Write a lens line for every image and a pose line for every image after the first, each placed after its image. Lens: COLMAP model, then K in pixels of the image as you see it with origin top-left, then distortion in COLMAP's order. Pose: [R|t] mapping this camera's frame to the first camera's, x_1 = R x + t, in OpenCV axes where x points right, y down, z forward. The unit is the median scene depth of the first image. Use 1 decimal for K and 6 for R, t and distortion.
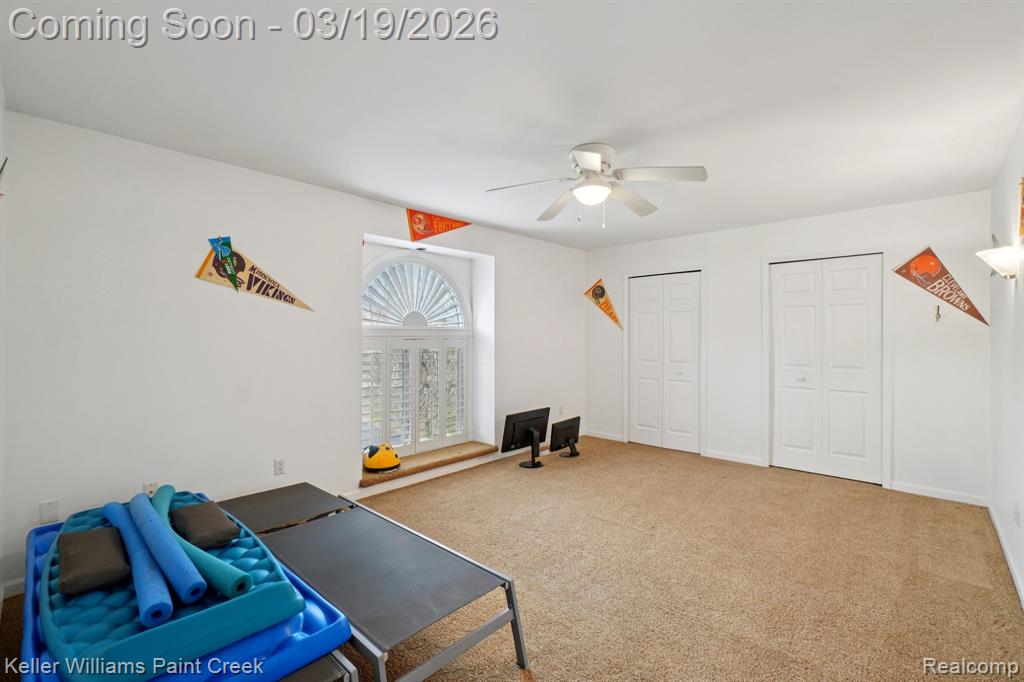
lens RADIAL K [[453.0, 0, 516.0], [0, 453.0, 342.8], [0, 0, 1]] dist [0.012330, -0.000266]
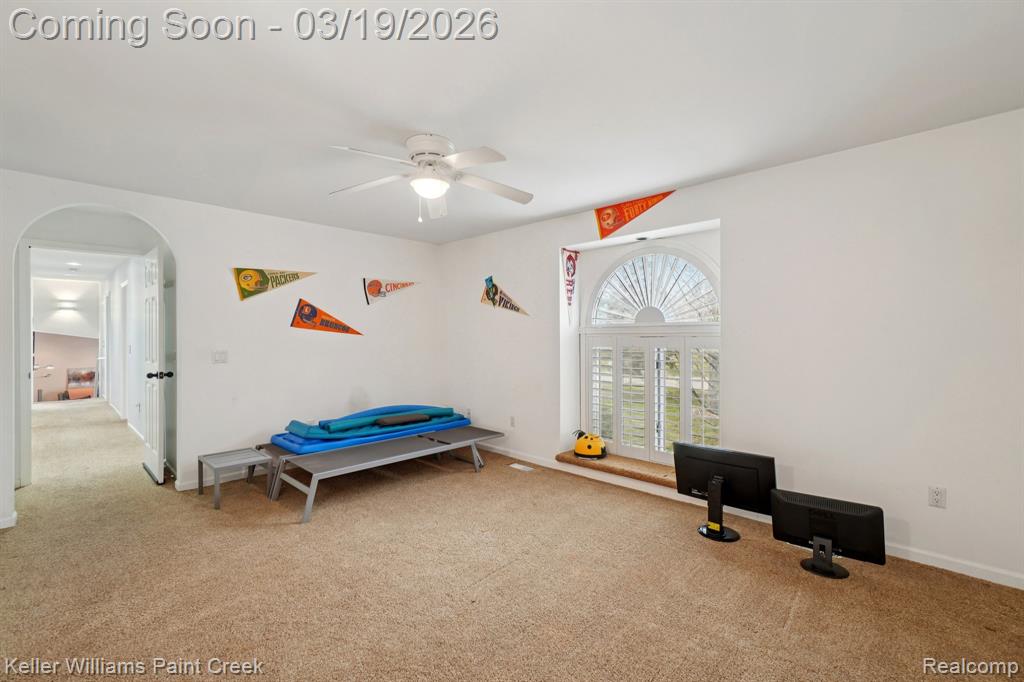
lens RADIAL K [[453.0, 0, 516.0], [0, 453.0, 335.0], [0, 0, 1]] dist [0.012330, -0.000266]
pose [[-0.019384, 0.004944, -0.999800, 0.789650], [-0.005147, 0.999974, 0.005045, -0.015722], [0.999799, 0.005244, -0.019358, 0.839988]]
